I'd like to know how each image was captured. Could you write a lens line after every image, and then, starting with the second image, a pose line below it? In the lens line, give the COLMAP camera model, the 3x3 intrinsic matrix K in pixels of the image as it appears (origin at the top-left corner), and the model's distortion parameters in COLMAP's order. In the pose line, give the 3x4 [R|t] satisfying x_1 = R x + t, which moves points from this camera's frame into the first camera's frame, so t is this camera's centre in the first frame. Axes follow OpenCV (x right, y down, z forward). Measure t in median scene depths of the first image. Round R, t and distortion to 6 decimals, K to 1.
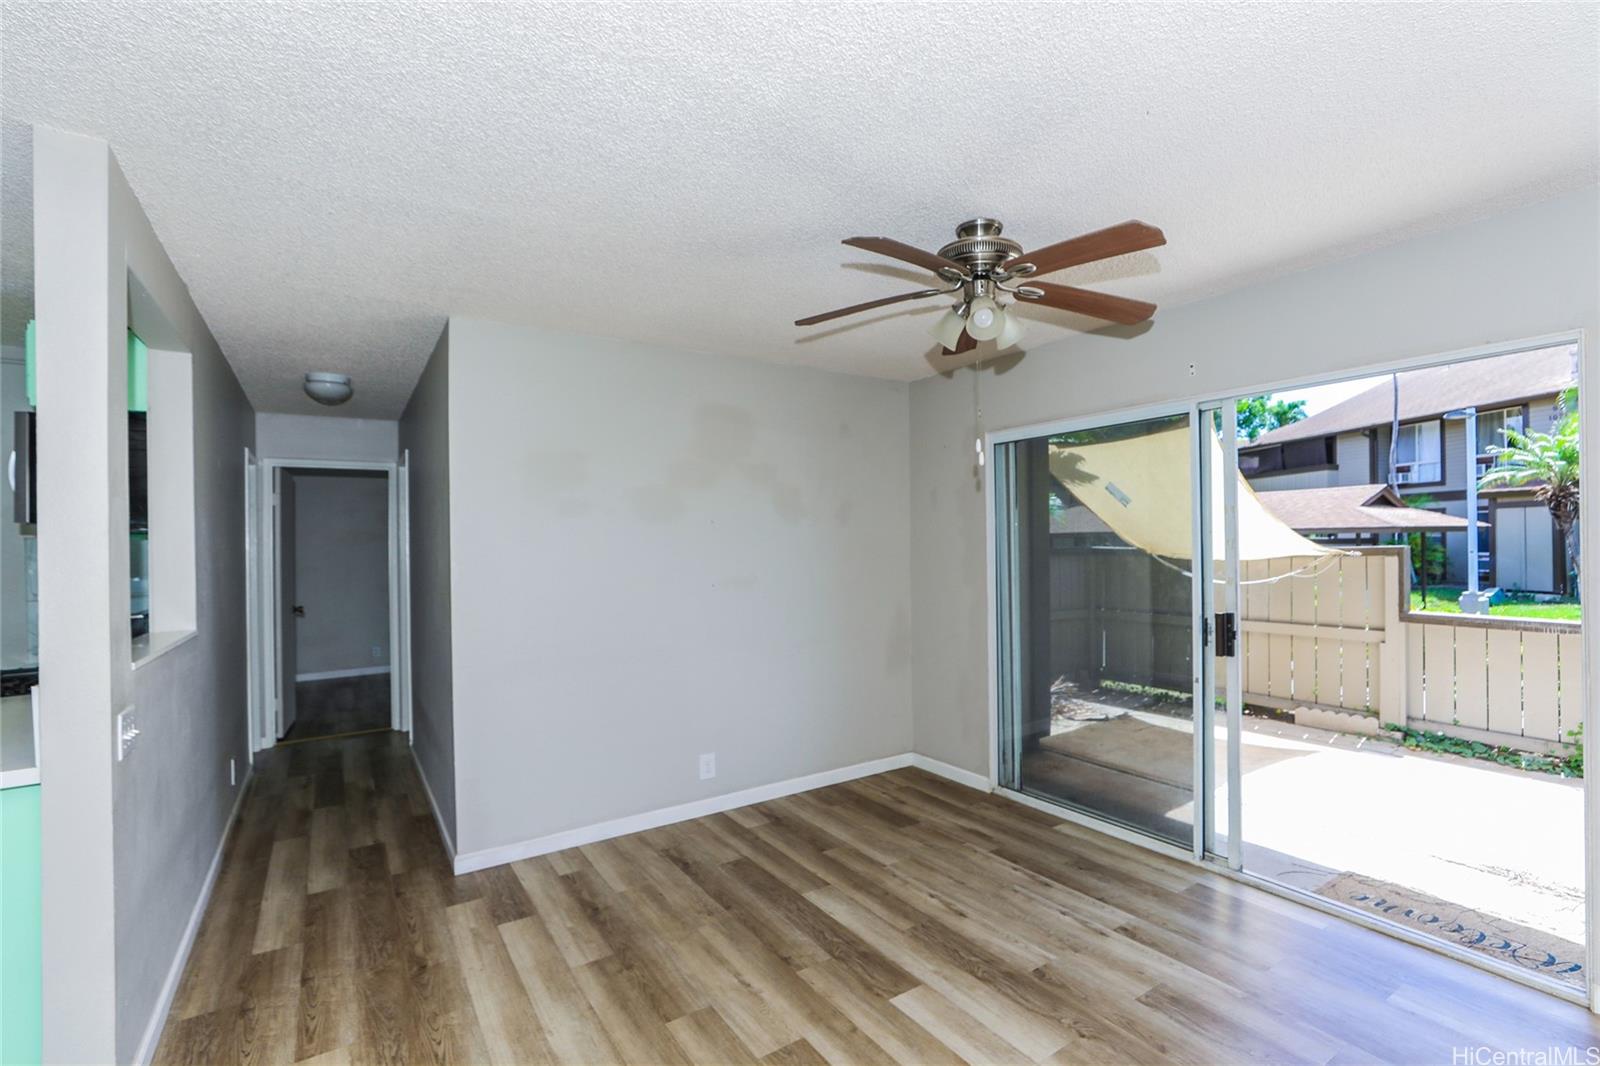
lens RADIAL K [[726.1, 0, 822.5], [0, 726.1, 544.2], [0, 0, 1]] dist [-0.025112, 0.010913]
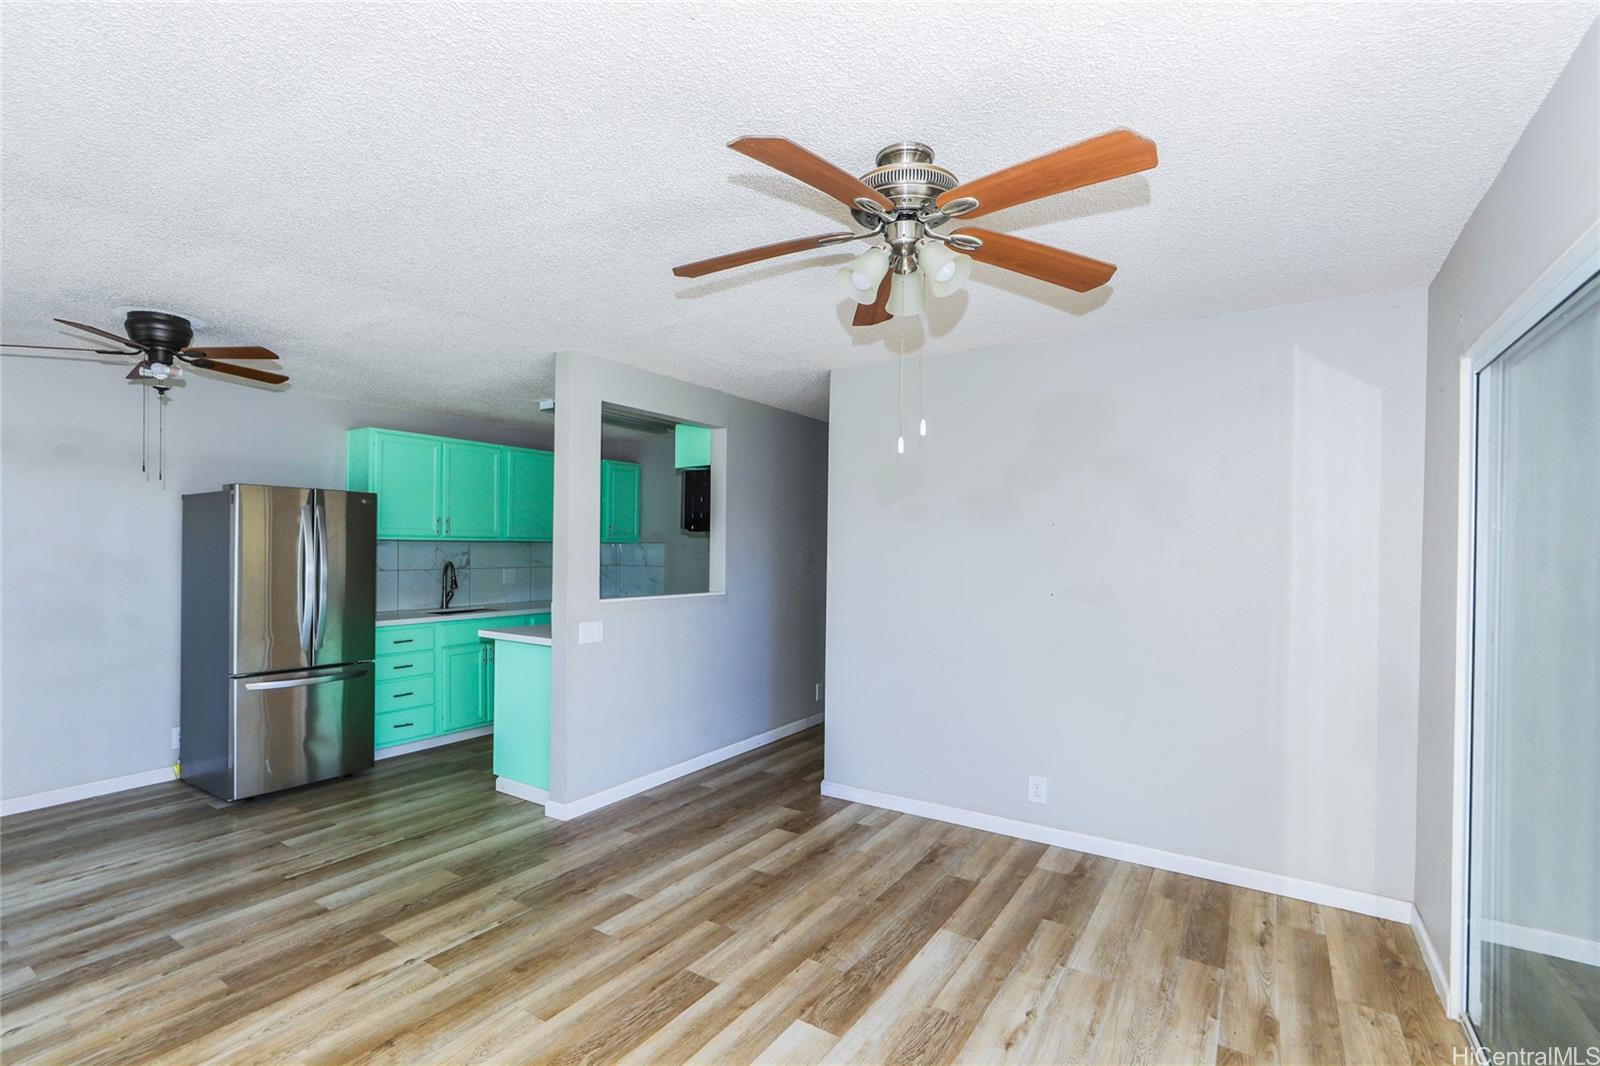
lens RADIAL K [[726.1, 0, 771.3], [0, 726.1, 541.1], [0, 0, 1]] dist [-0.025112, 0.010913]
pose [[0.375435, 0.013680, -0.926748, 0.710181], [-0.012539, 0.999875, 0.009680, -0.013361], [0.926764, 0.007986, 0.375560, 0.439562]]
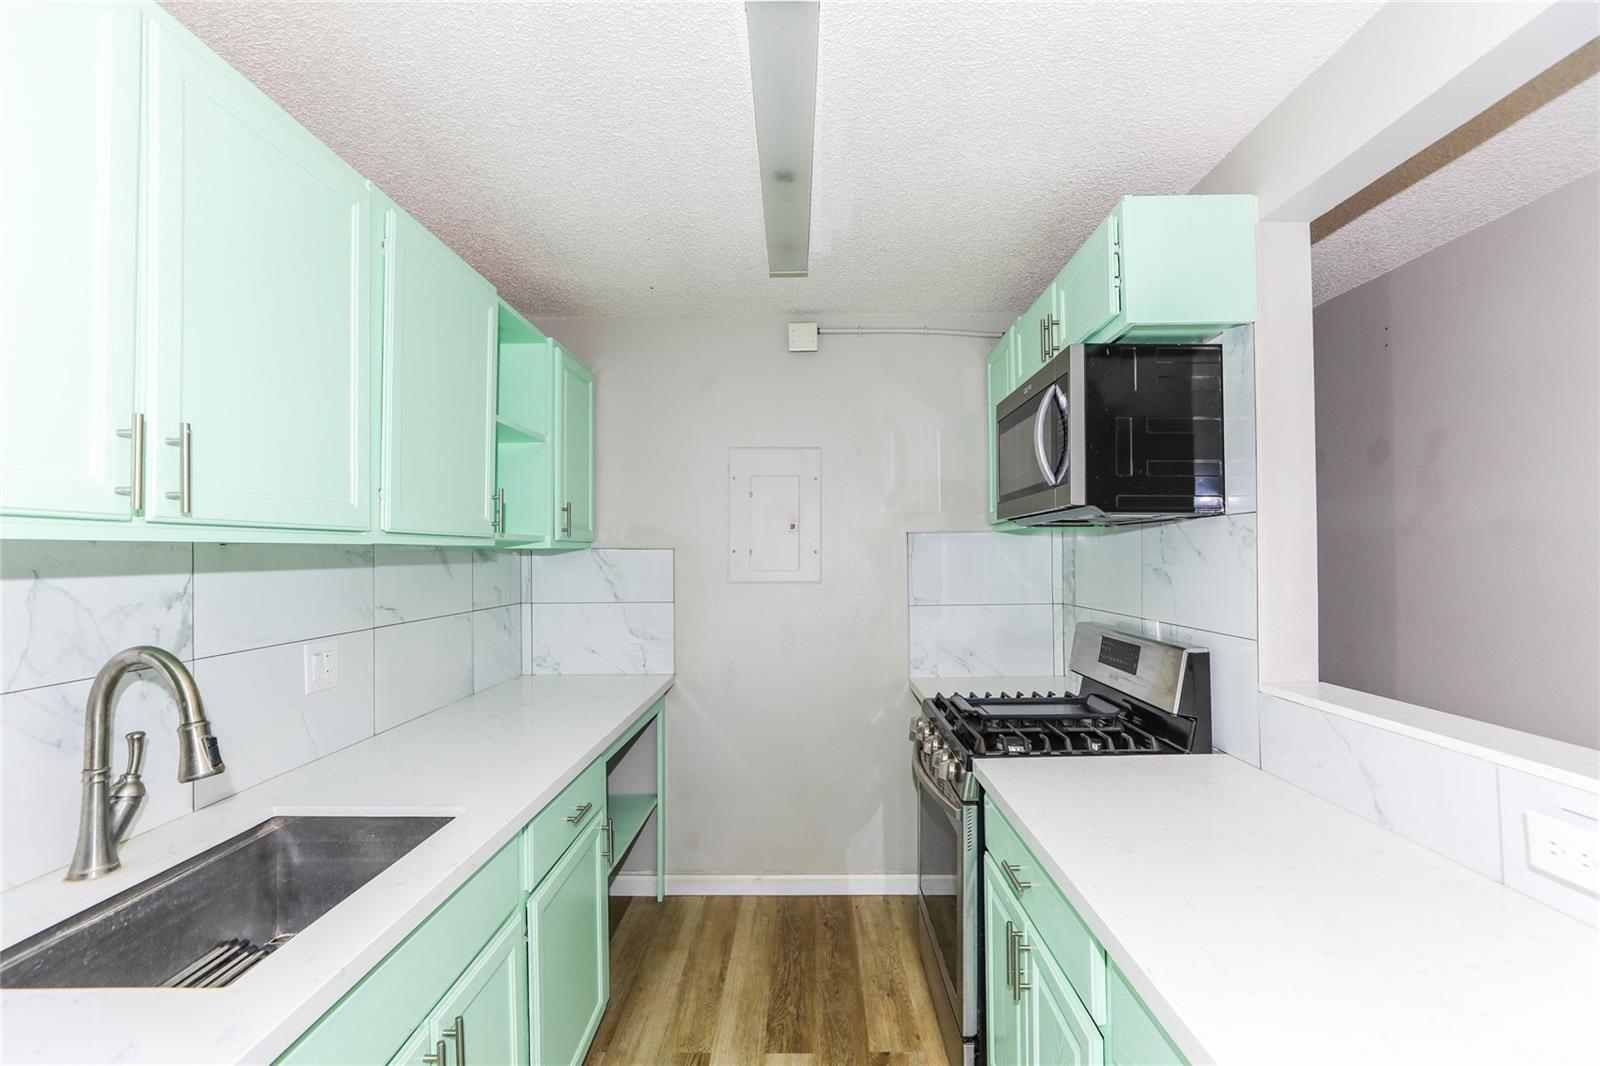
lens RADIAL K [[726.1, 0, 808.0], [0, 726.1, 533.0], [0, 0, 1]] dist [-0.025112, 0.010913]
pose [[0.820013, -0.000365, -0.572345, -0.836434], [-0.011006, 0.999805, -0.016406, 0.010224], [0.572240, 0.019753, 0.819849, 0.261640]]
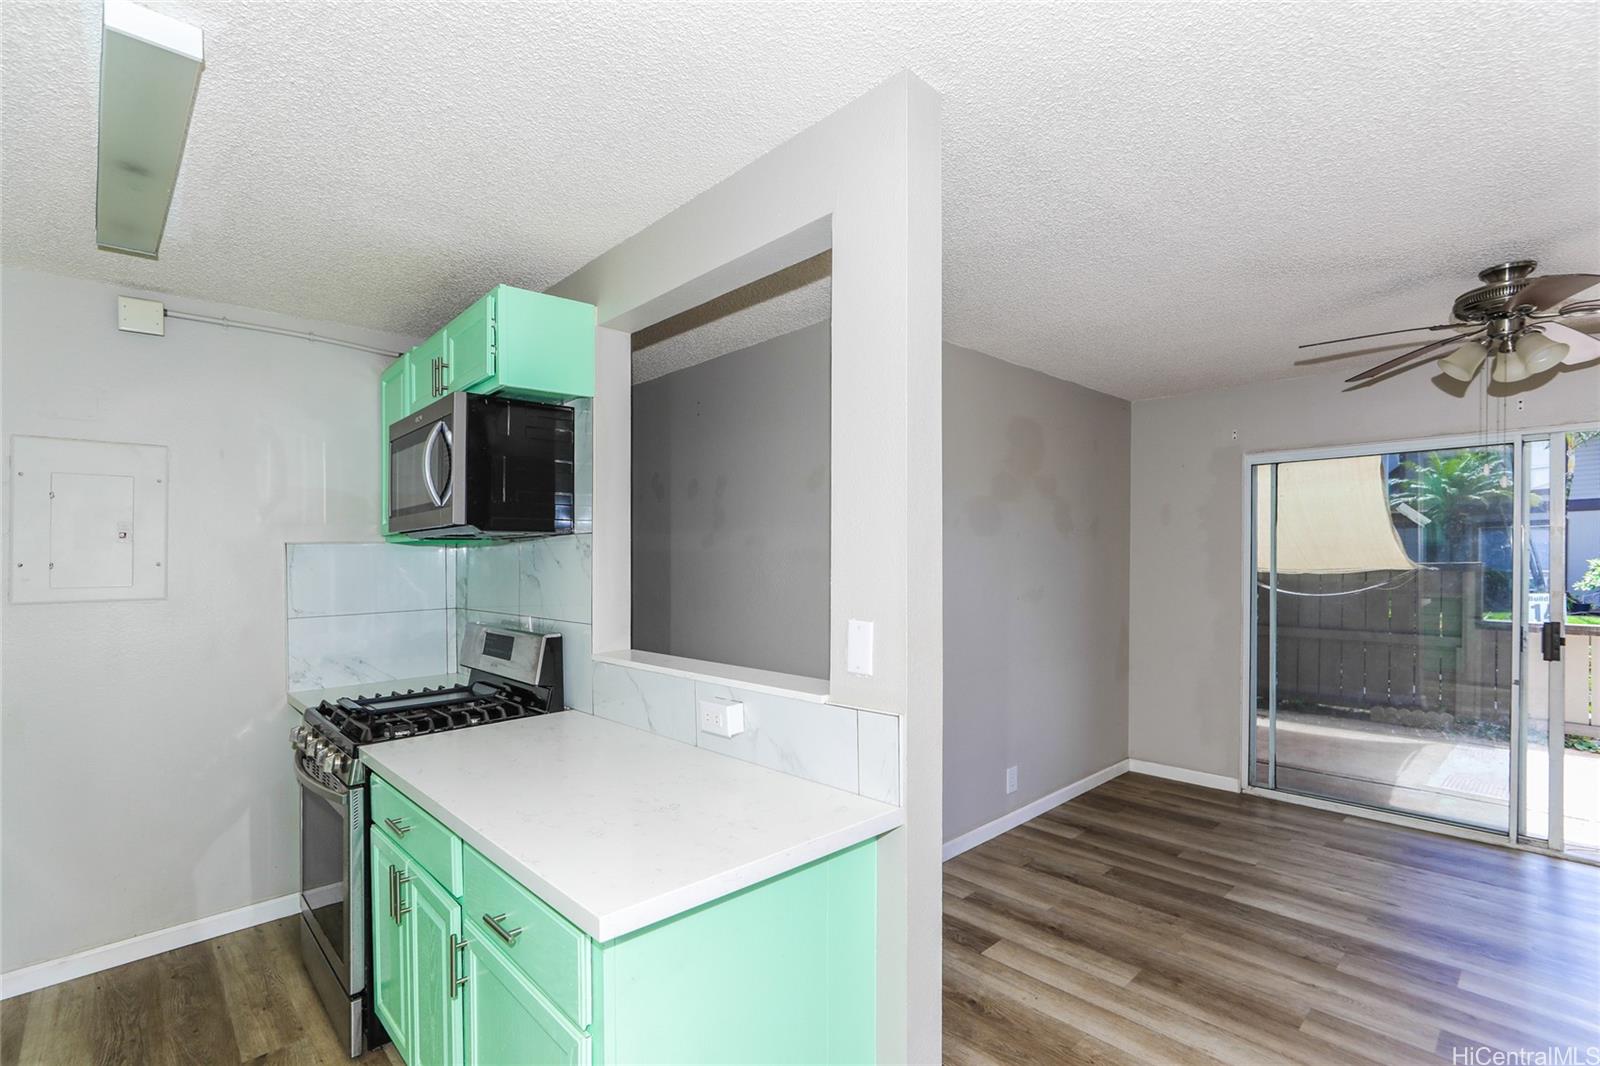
lens RADIAL K [[726.1, 0, 820.8], [0, 726.1, 548.8], [0, 0, 1]] dist [-0.025112, 0.010913]
pose [[0.985191, 0.009942, 0.171173, -0.752097], [-0.007795, 0.999882, -0.013214, 0.006268], [-0.171284, 0.011684, 0.985152, 0.080644]]
